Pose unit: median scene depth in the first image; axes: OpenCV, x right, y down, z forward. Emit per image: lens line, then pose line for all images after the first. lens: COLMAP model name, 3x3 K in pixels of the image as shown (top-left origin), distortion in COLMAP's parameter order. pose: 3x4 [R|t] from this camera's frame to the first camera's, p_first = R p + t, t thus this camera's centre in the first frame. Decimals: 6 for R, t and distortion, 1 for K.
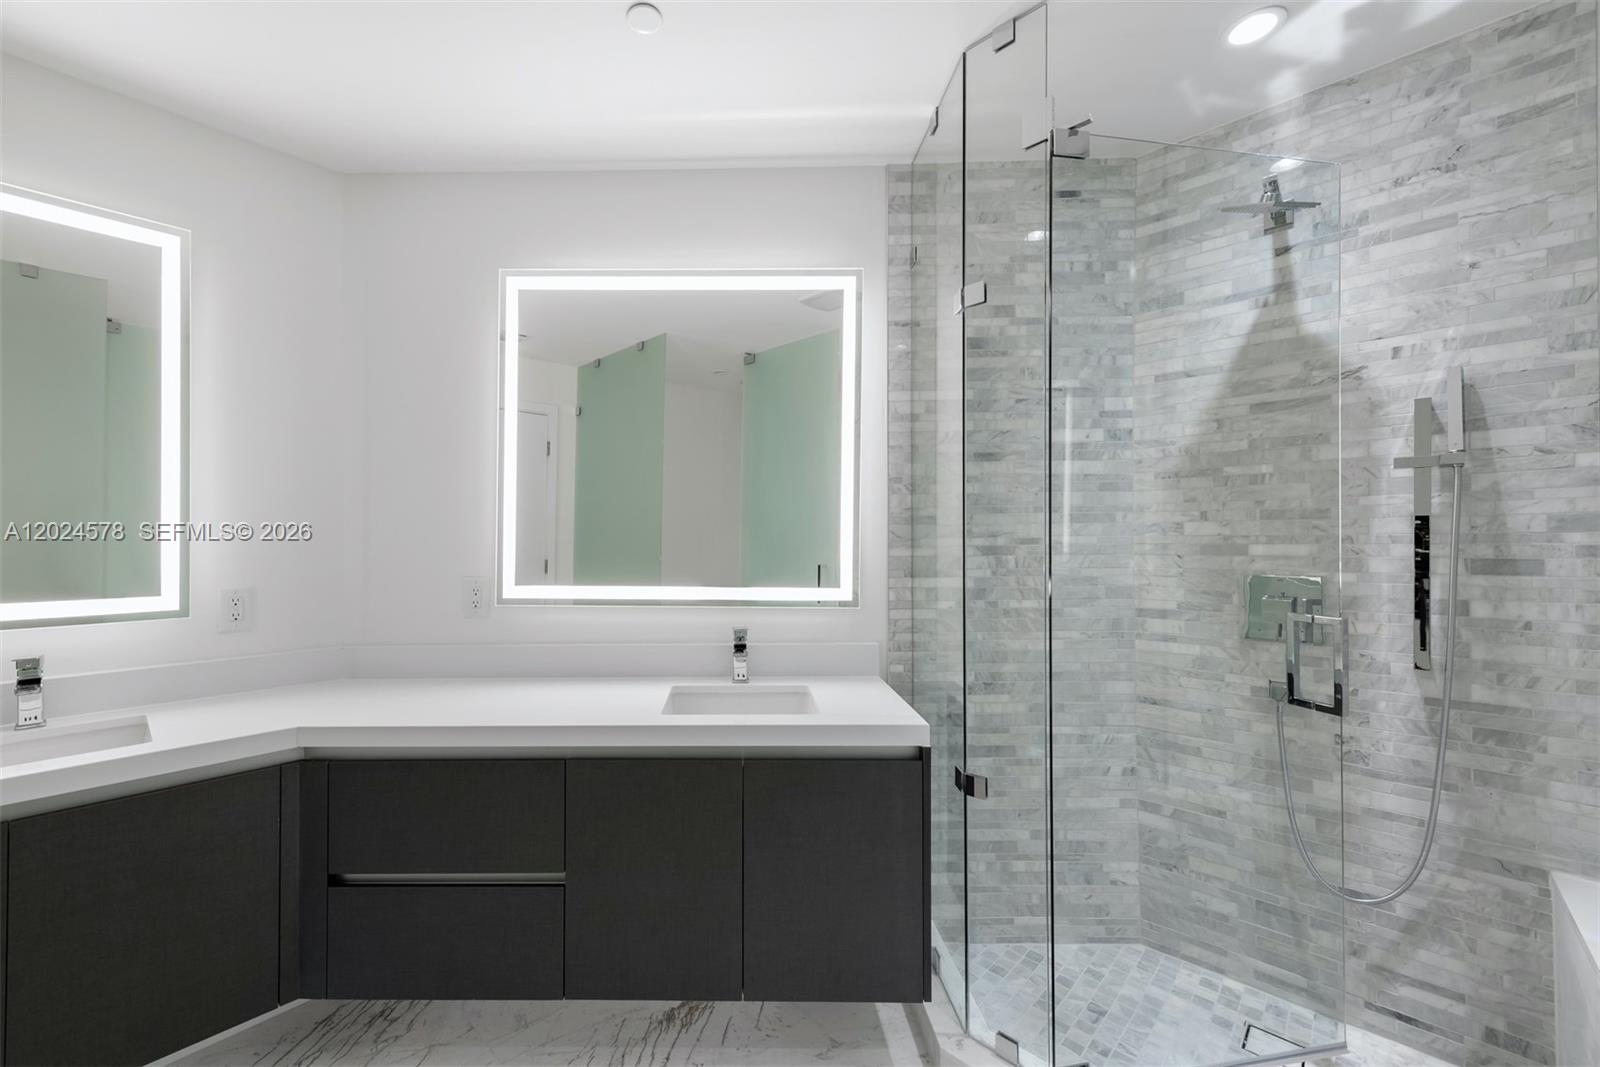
lens RADIAL K [[678.5, 0, 706.9], [0, 678.5, 545.1], [0, 0, 1]] dist [0.013246, -0.003022]
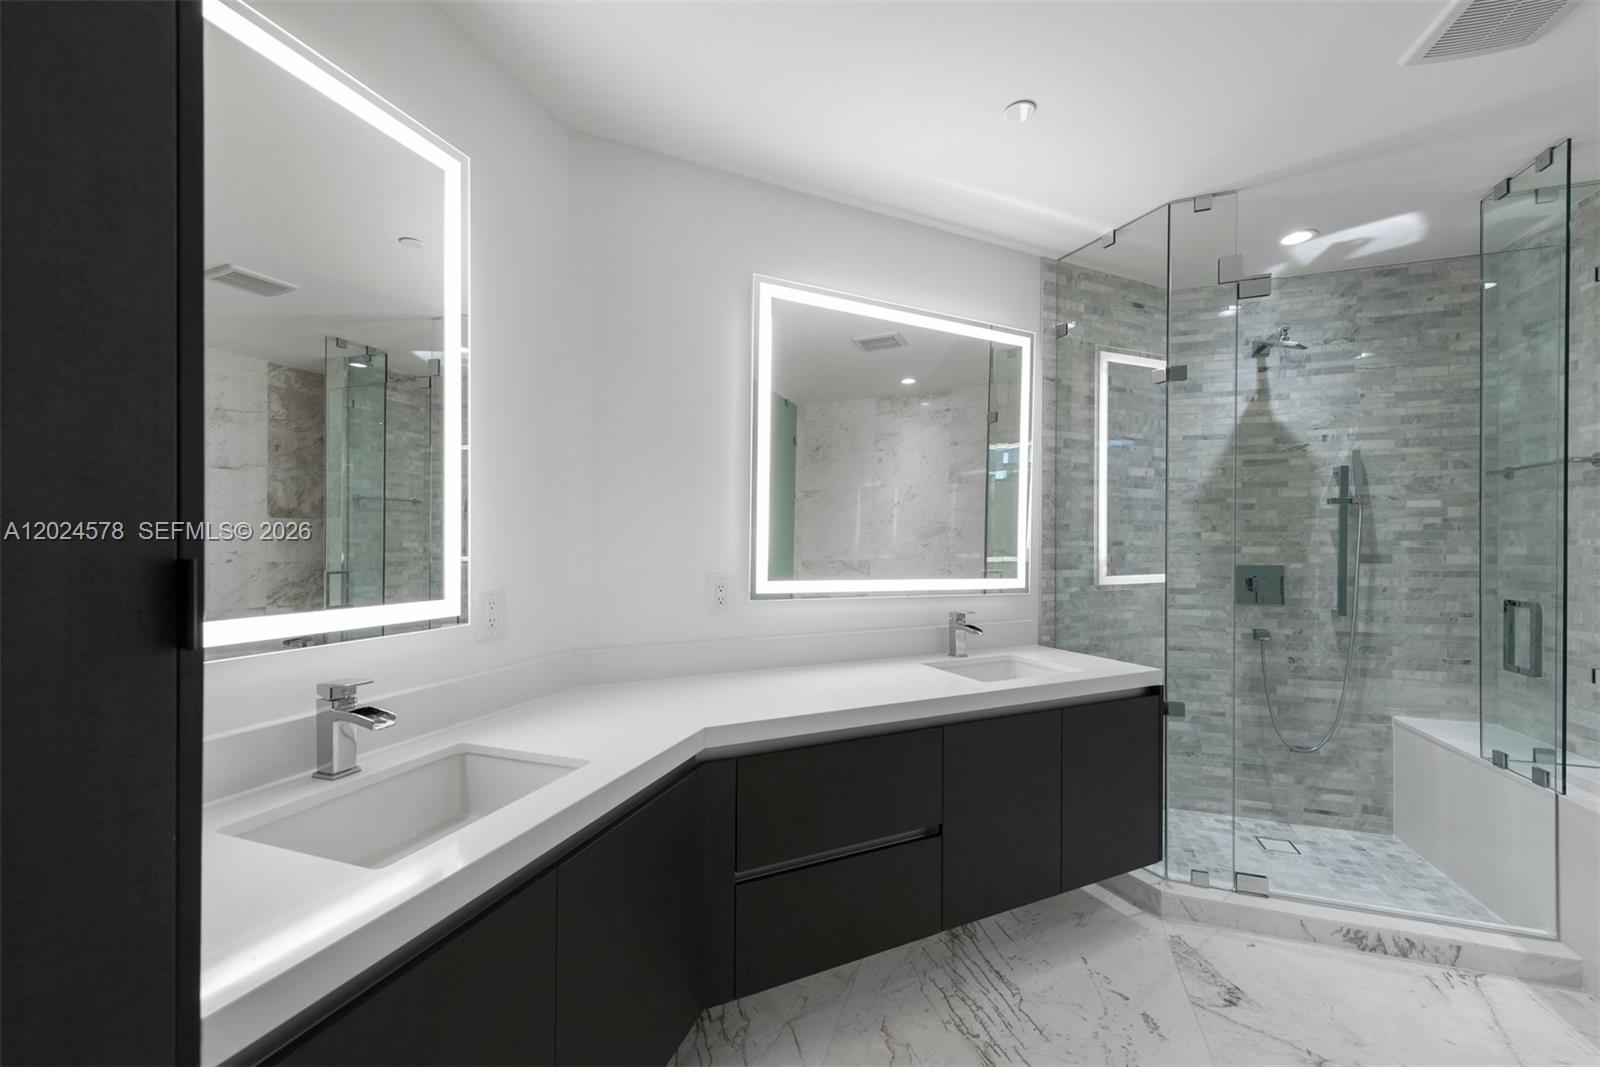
lens RADIAL K [[630.5, 0, 797.3], [0, 630.5, 555.9], [0, 0, 1]] dist [0.009709, 0.000031]
pose [[0.888052, 0.001768, 0.459740, -0.871604], [-0.006274, 0.999946, 0.008275, 0.016090], [-0.459701, -0.010233, 0.888015, 0.152725]]
